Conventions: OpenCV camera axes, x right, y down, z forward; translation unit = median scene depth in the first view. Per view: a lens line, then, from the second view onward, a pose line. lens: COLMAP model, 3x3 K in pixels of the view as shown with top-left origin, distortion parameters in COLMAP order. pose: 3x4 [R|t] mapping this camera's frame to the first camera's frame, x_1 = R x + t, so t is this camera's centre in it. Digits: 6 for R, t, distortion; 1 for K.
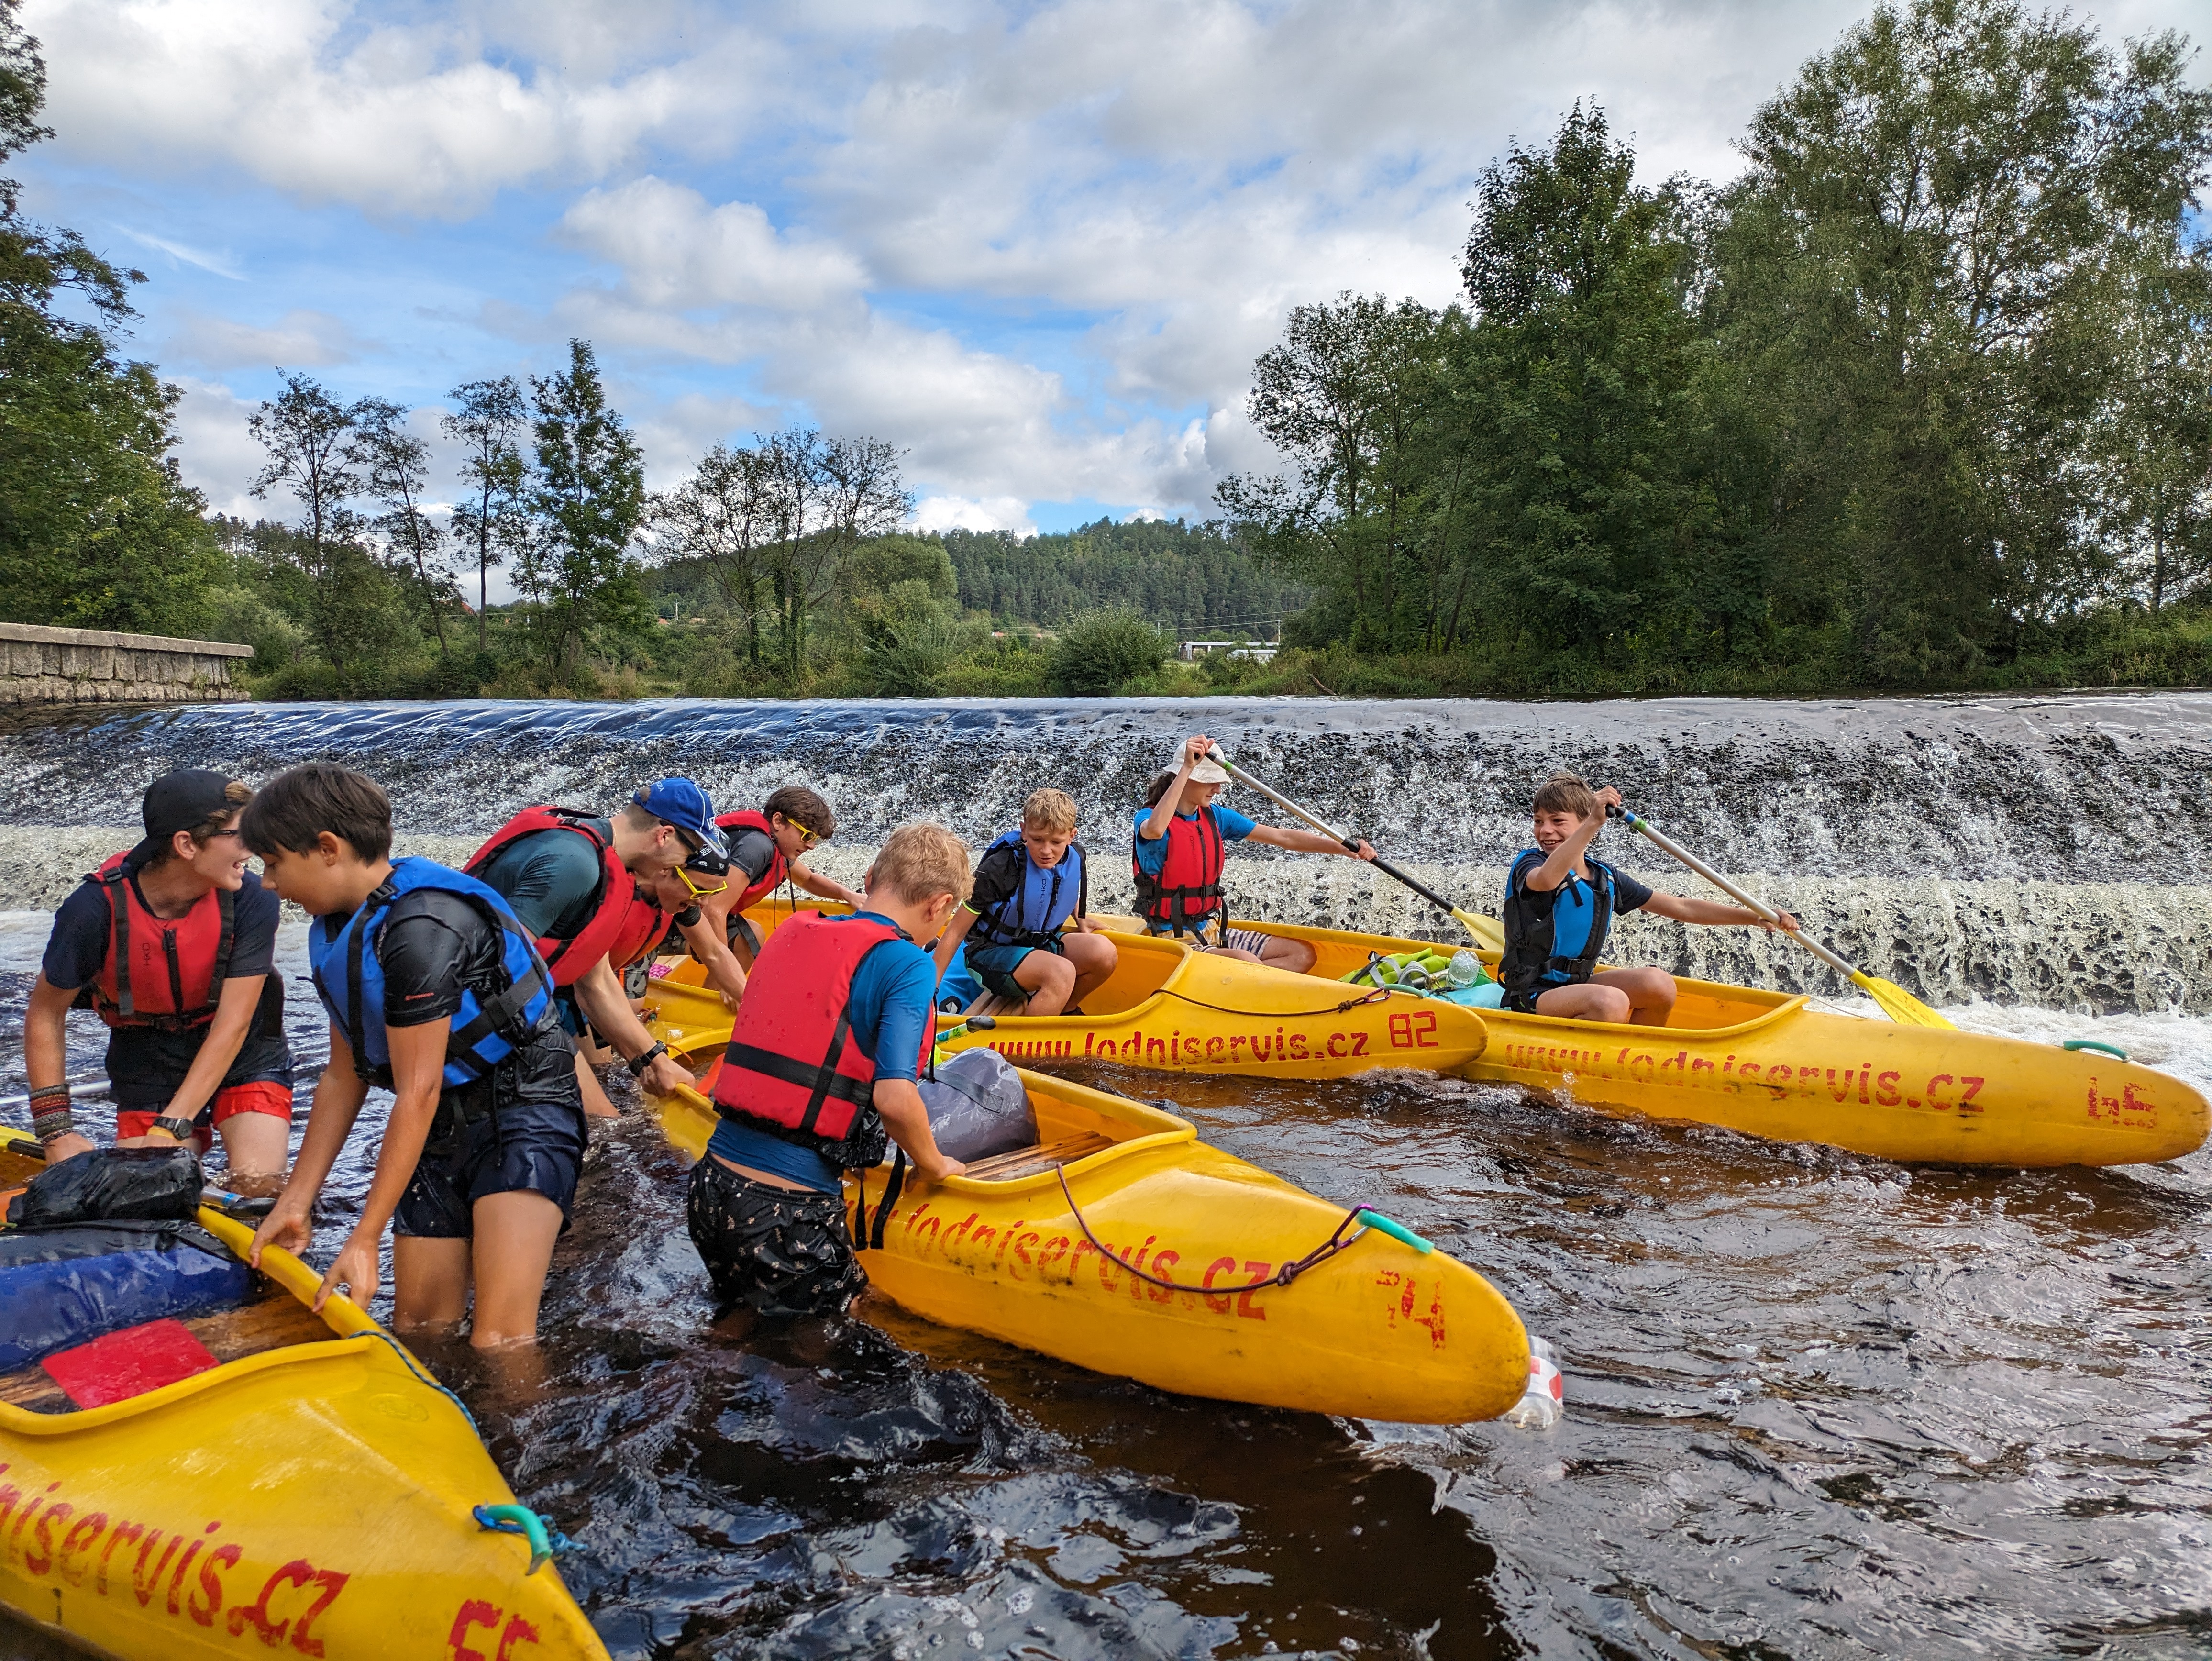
lens RADIAL K [[1580.9, 0, 1097.0], [0, 1580.9, 840.9], [0, 0, 1]] dist [0.061267, -0.043401]
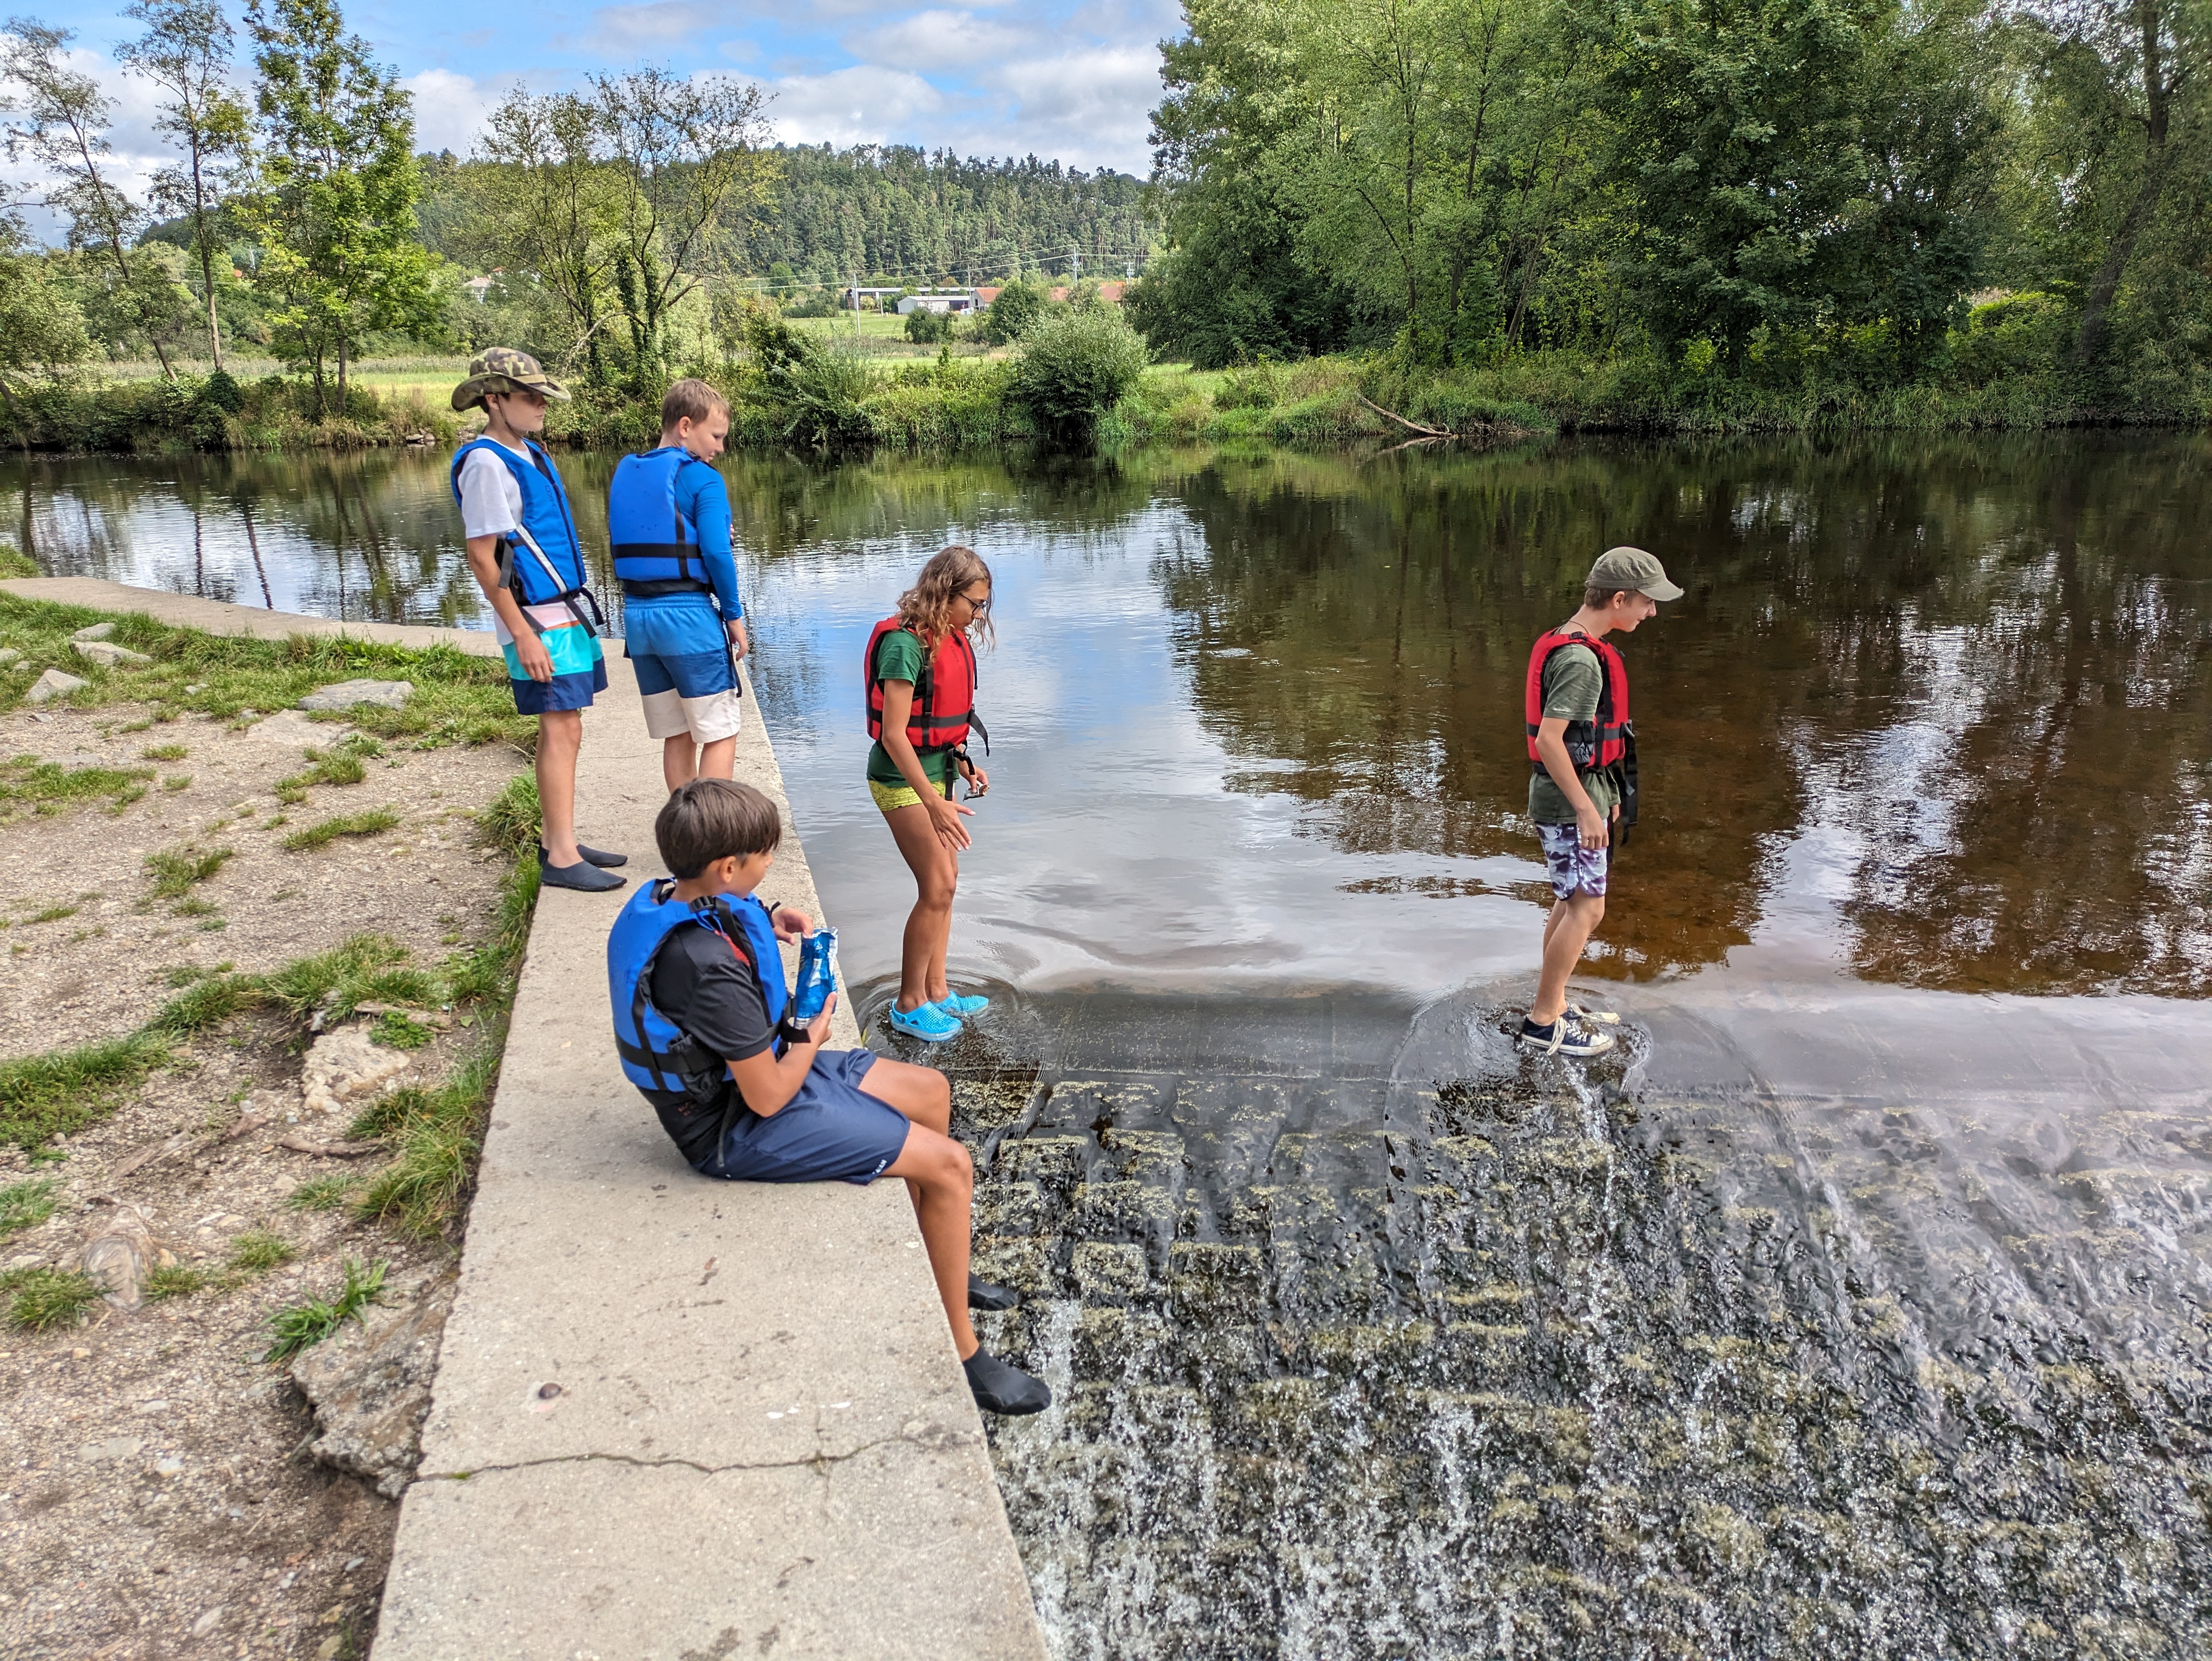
lens RADIAL K [[1591.8, 0, 1094.9], [0, 1591.8, 859.3], [0, 0, 1]] dist [0.051827, -0.039603]
pose [[0.977970, -0.089003, 0.188819, -0.142603], [0.045601, 0.973791, 0.222827, -0.044685], [-0.203702, -0.209308, 0.956397, 0.114271]]
